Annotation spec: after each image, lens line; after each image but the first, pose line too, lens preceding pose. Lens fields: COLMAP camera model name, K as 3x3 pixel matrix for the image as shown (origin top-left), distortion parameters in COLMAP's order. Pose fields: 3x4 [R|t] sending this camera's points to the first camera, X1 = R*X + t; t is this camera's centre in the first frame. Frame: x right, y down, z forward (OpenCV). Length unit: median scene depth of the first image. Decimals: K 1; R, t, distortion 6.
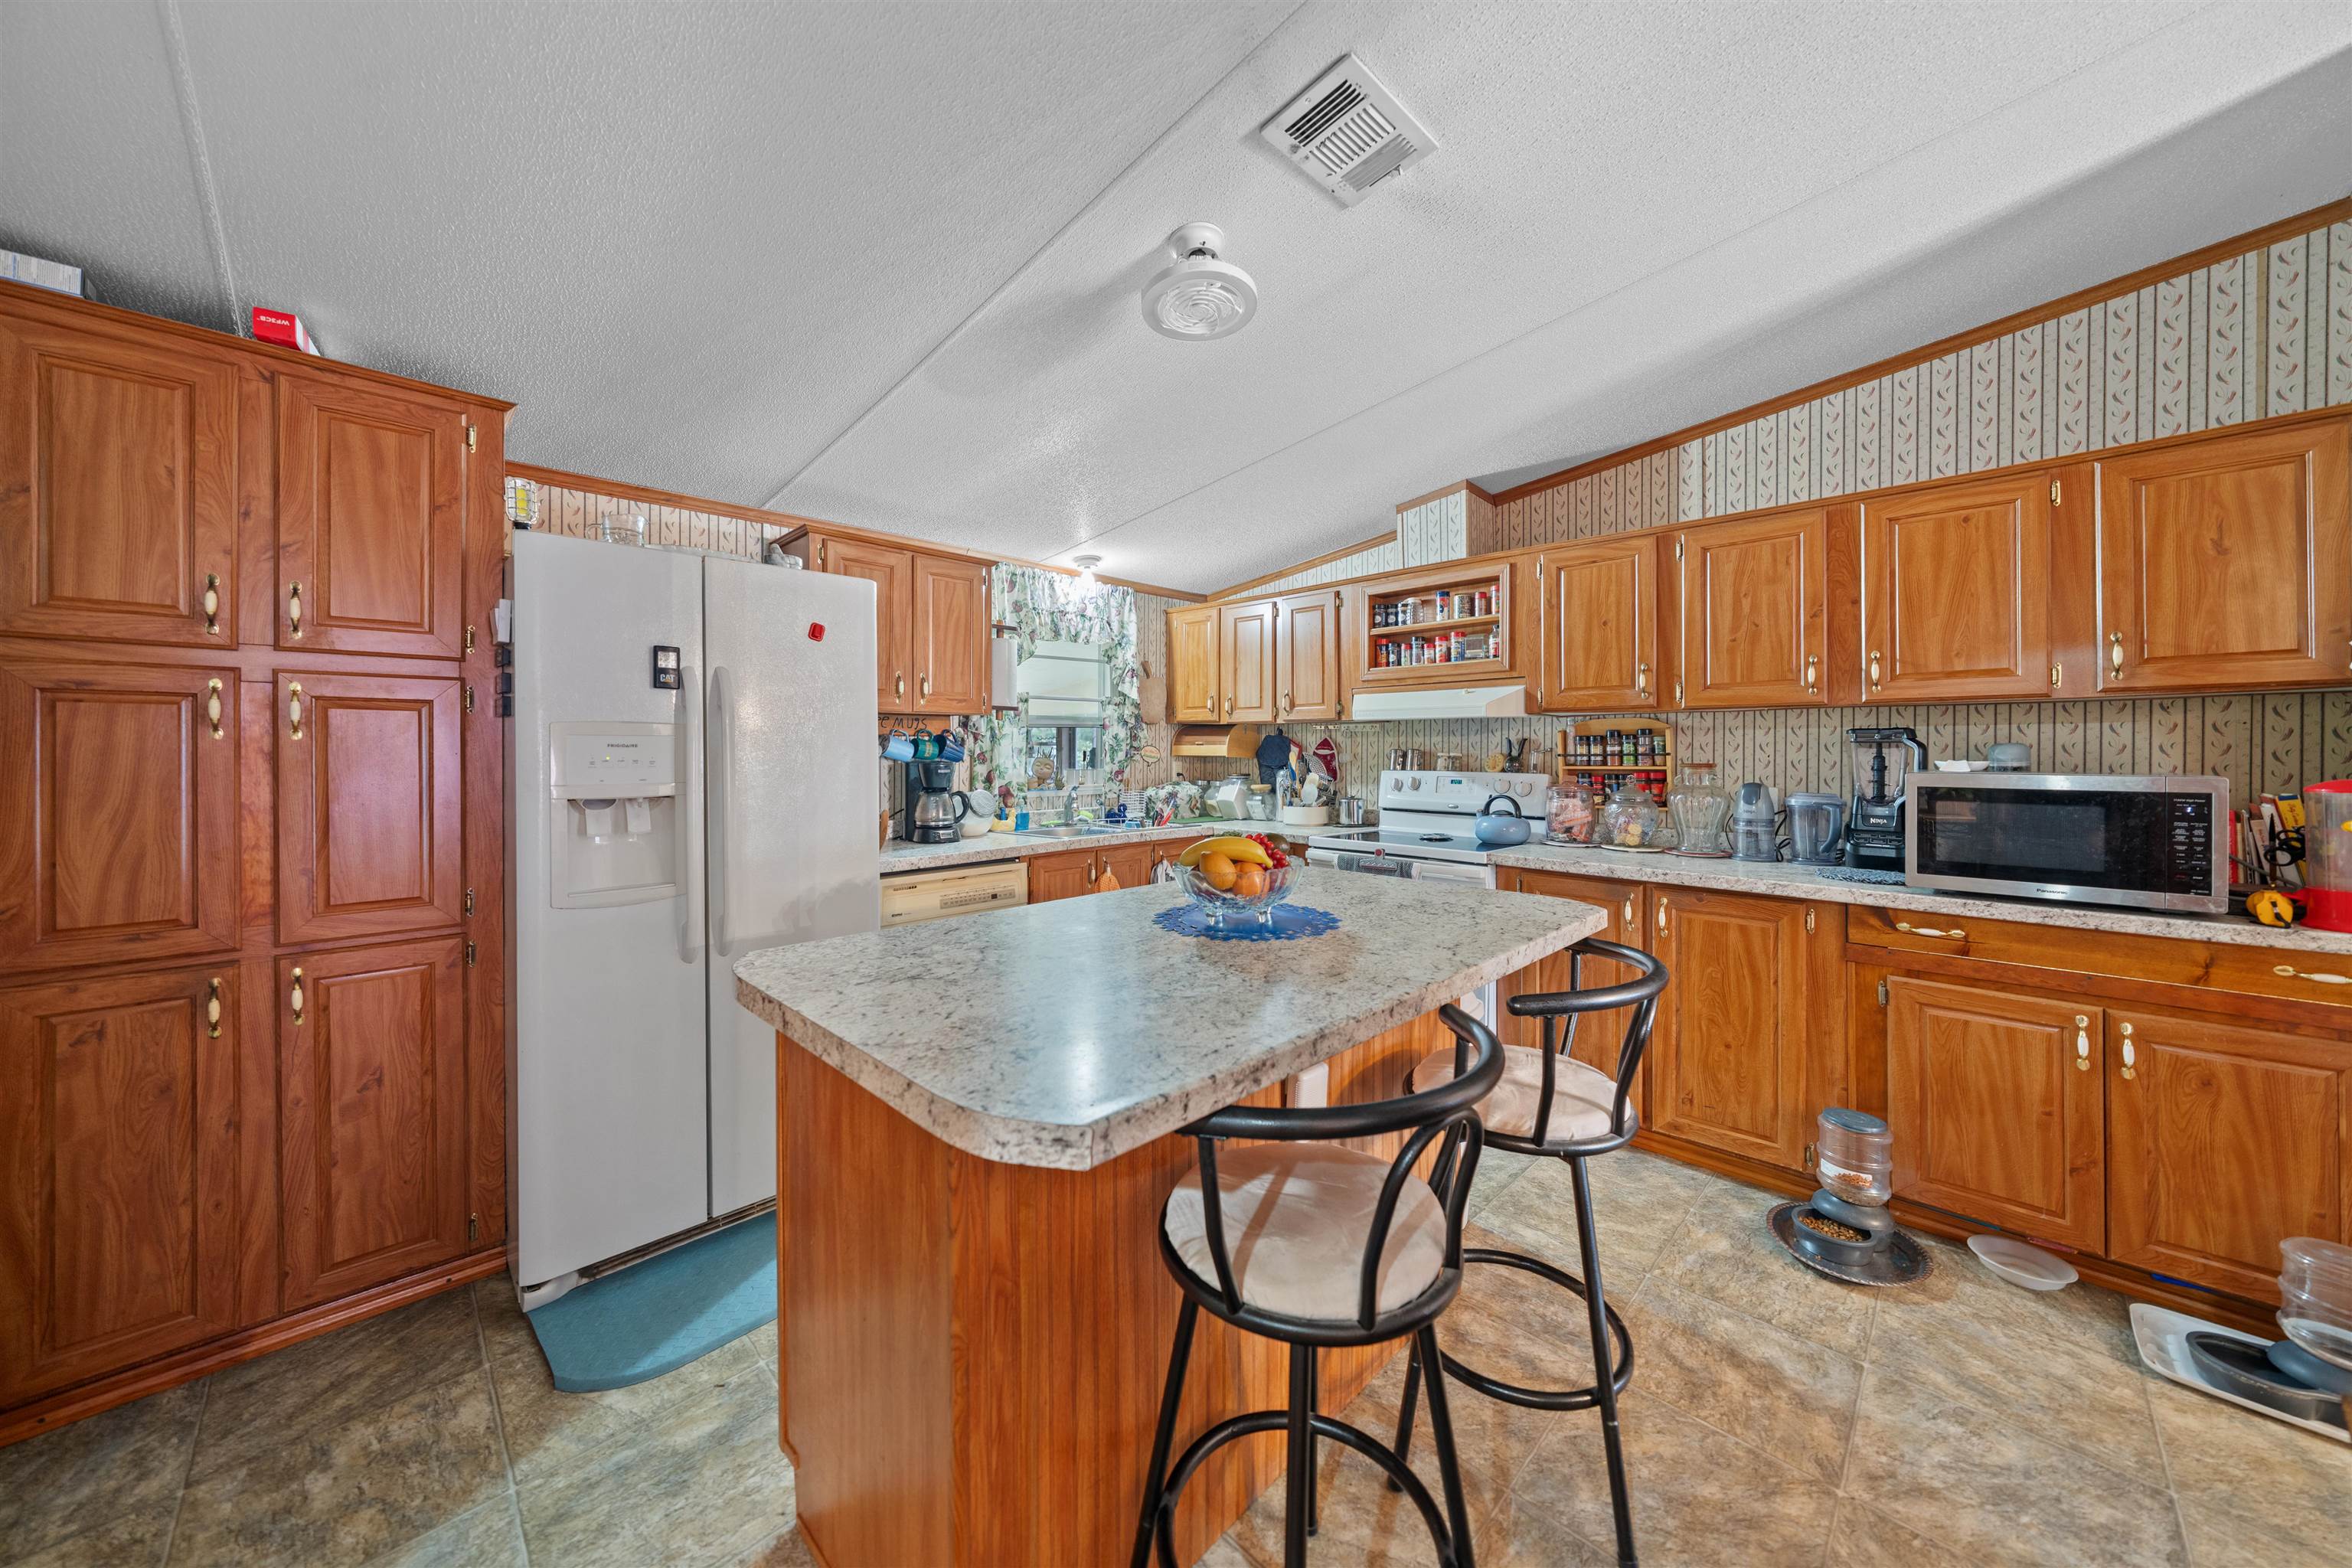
lens RADIAL K [[802.4, 0, 1171.8], [0, 802.4, 753.9], [0, 0, 1]] dist [-0.001261, 0.000089]
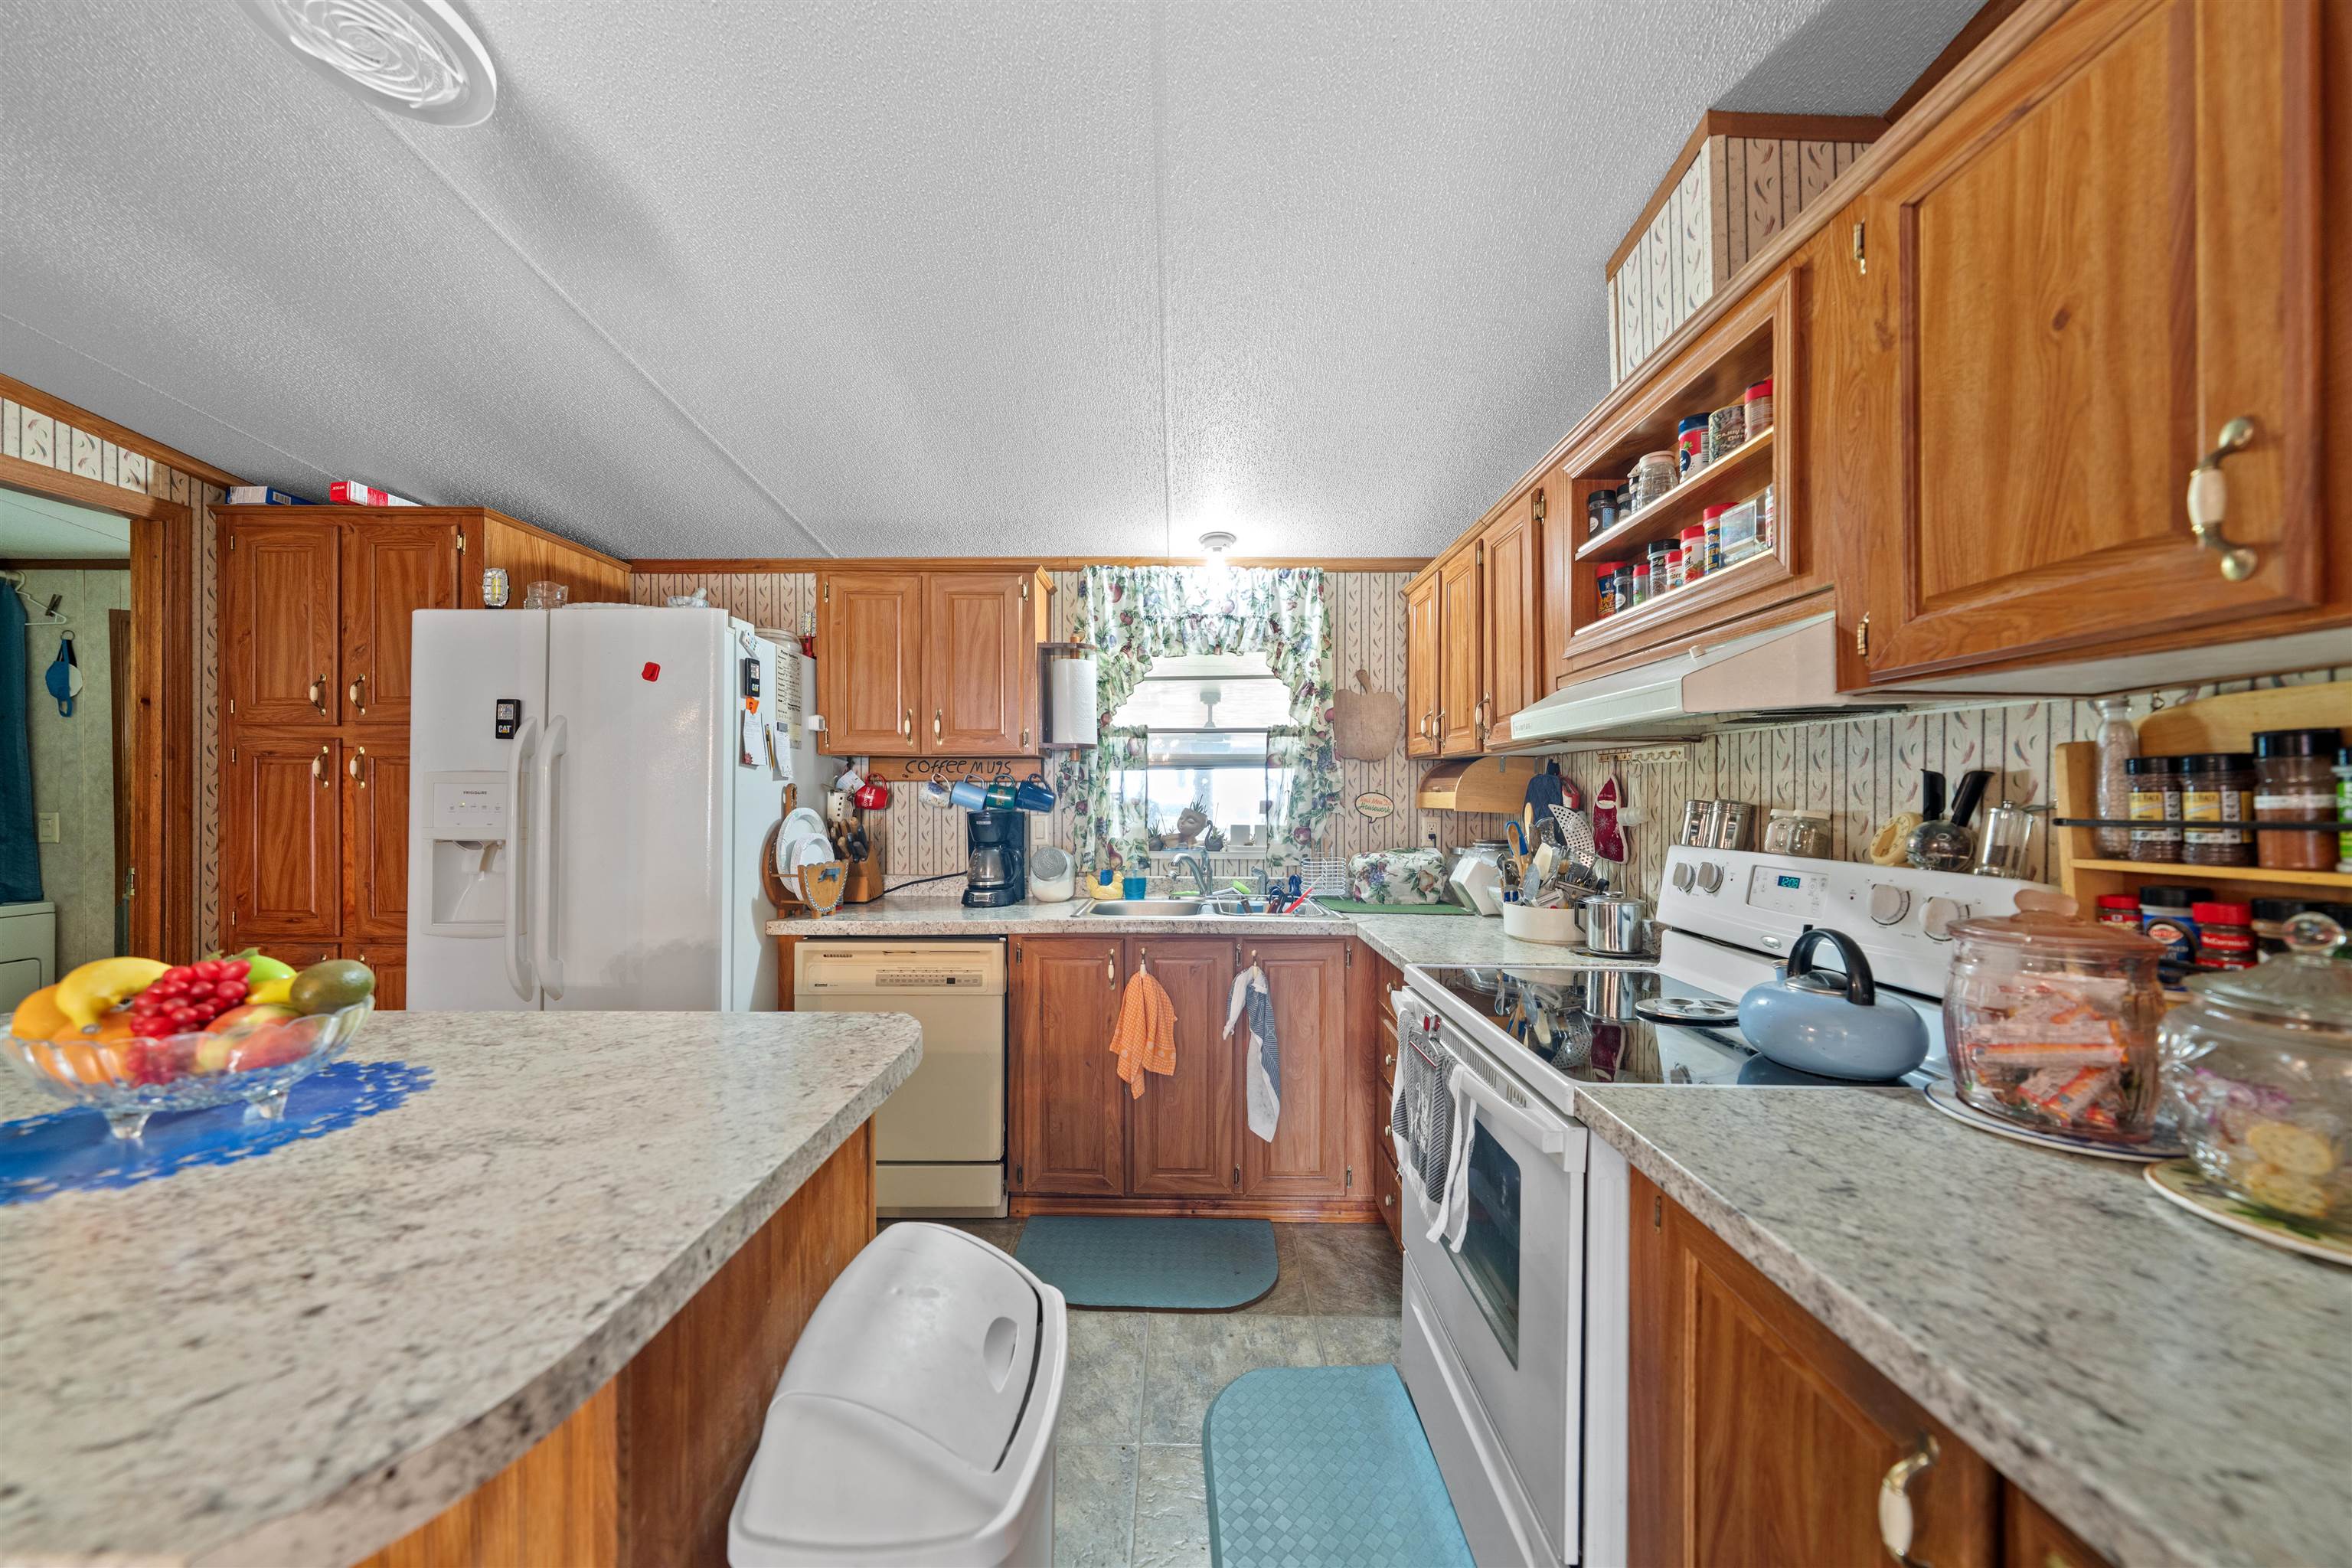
lens RADIAL K [[802.4, 0, 1182.9], [0, 802.4, 798.3], [0, 0, 1]] dist [-0.001261, 0.000089]
pose [[0.704013, 0.003666, -0.710177, 0.487596], [-0.007299, 0.999971, -0.002074, -0.004419], [0.710149, 0.006643, 0.704020, 0.571802]]
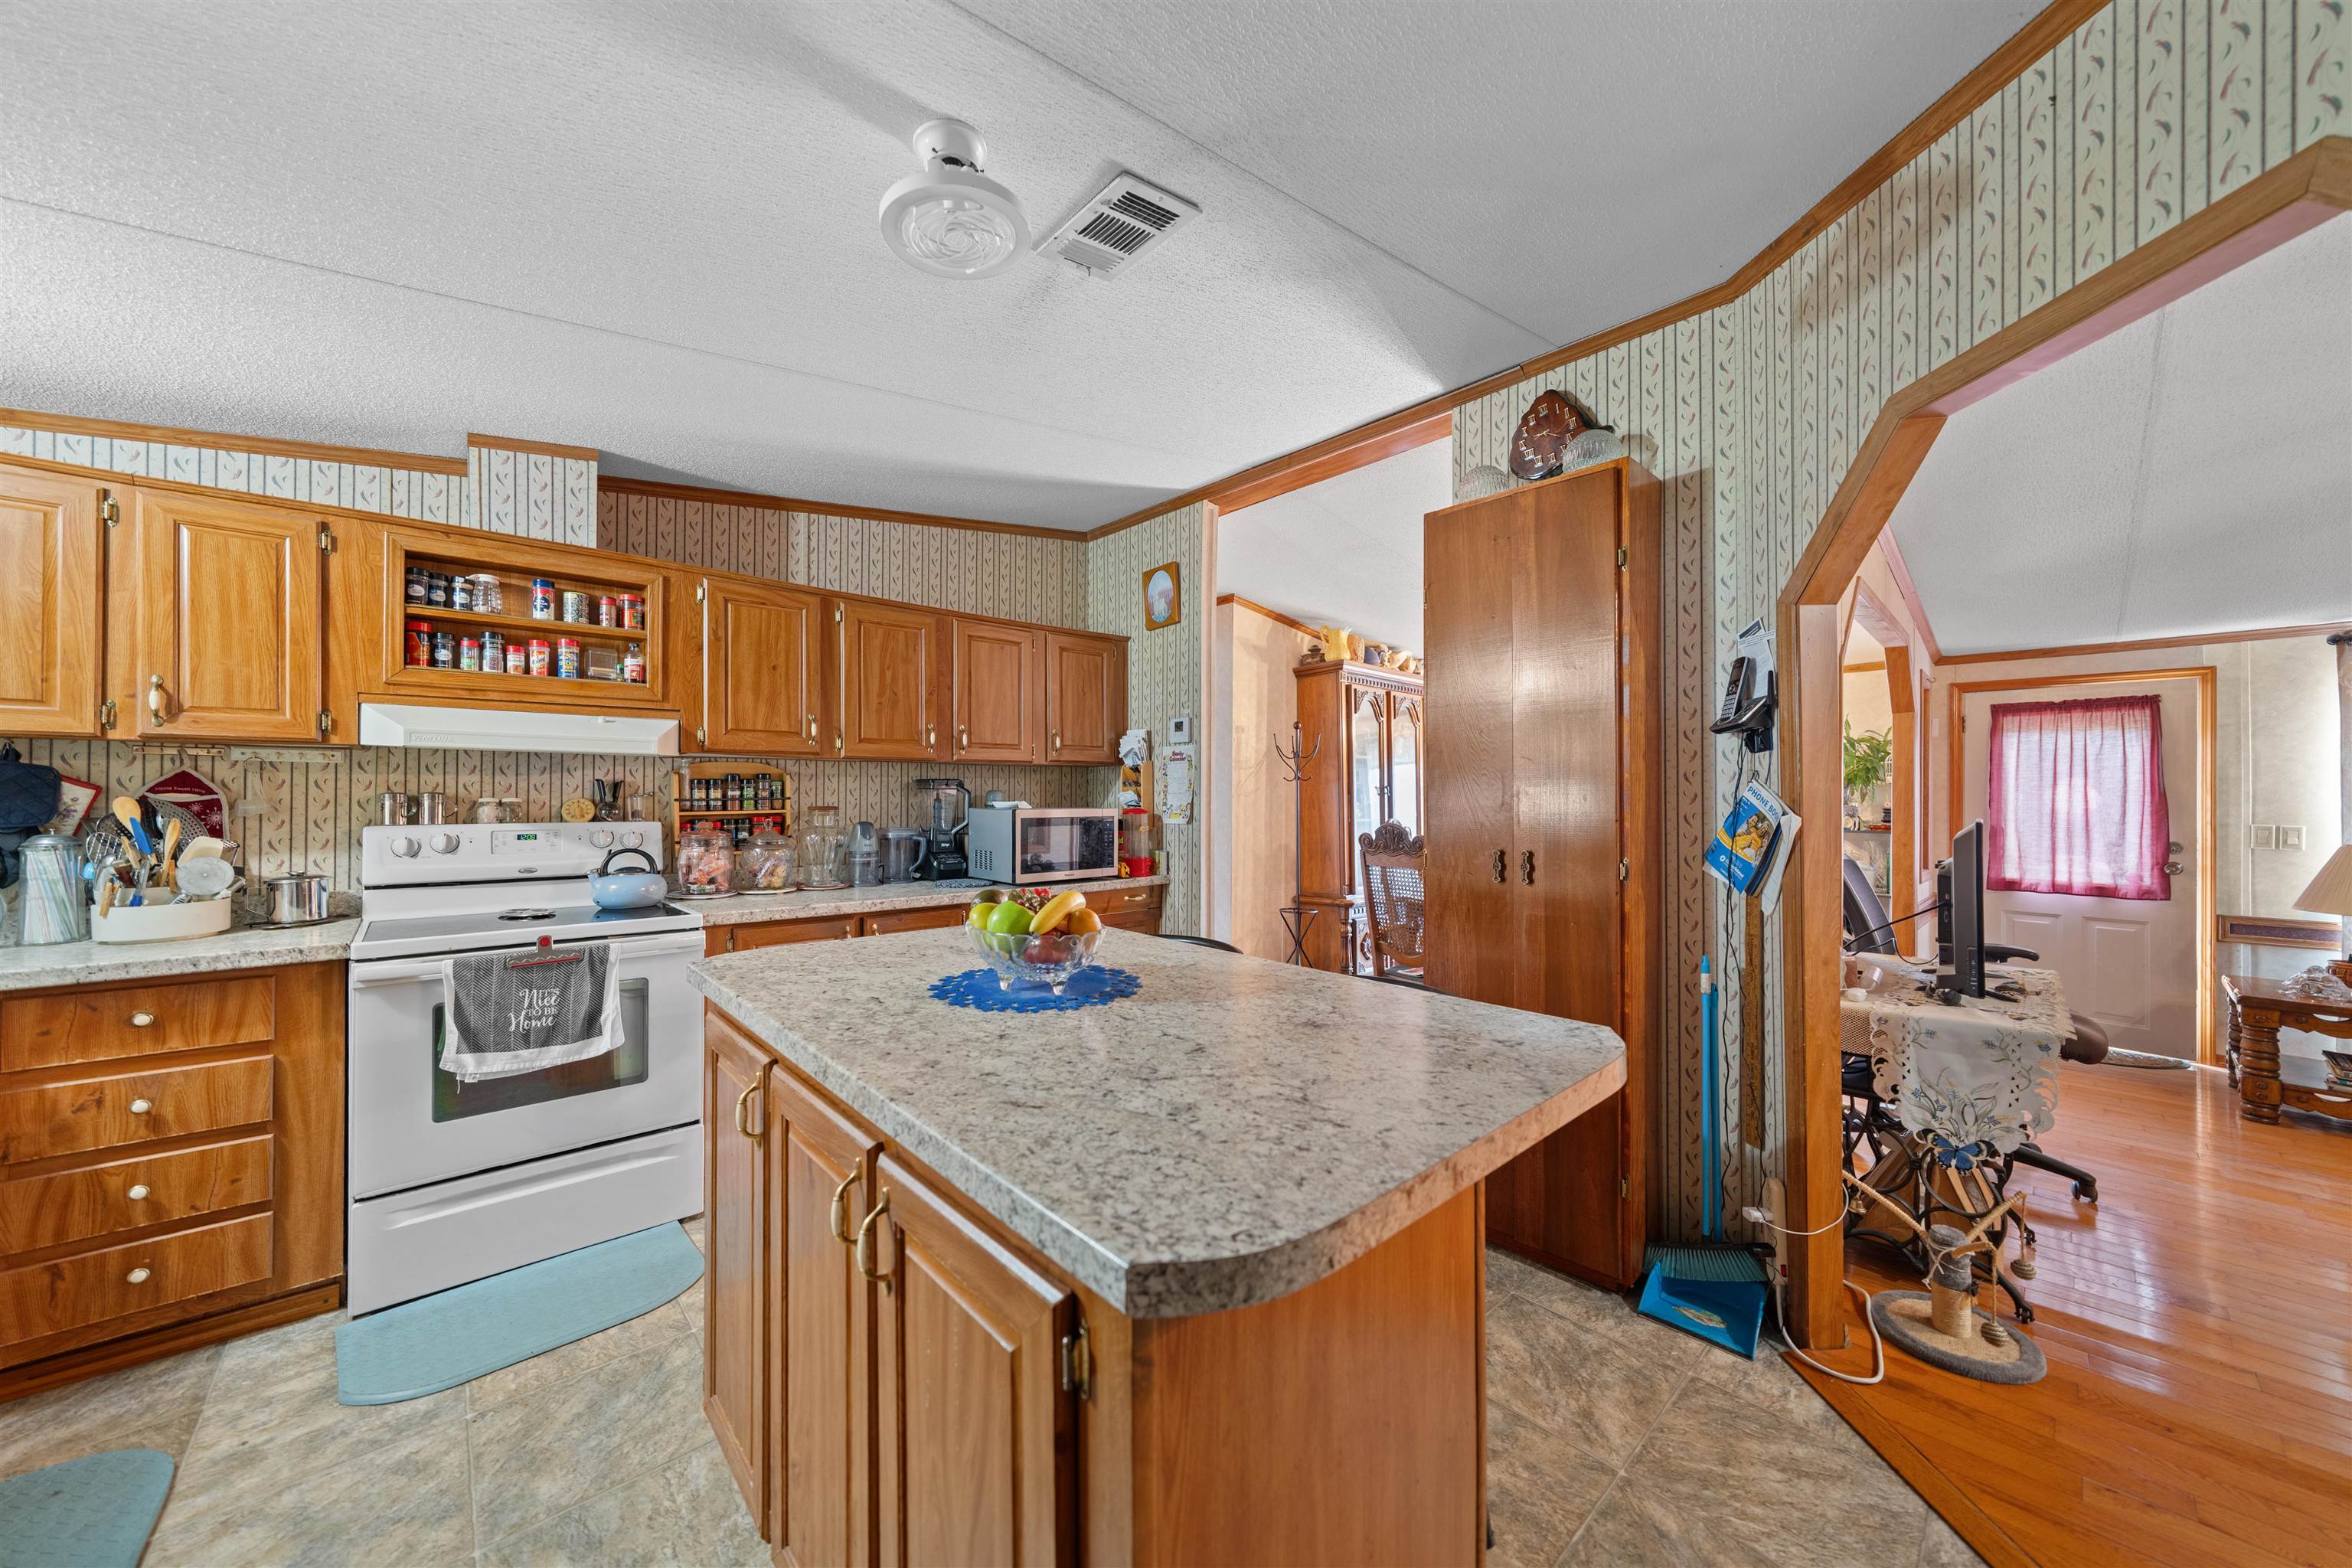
lens RADIAL K [[802.4, 0, 1188.5], [0, 802.4, 793.4], [0, 0, 1]] dist [-0.001261, 0.000089]
pose [[0.044541, -0.000717, 0.999007, -0.408280], [0.004199, 0.999991, 0.000530, -0.004126], [-0.998999, 0.004171, 0.044544, 0.407823]]
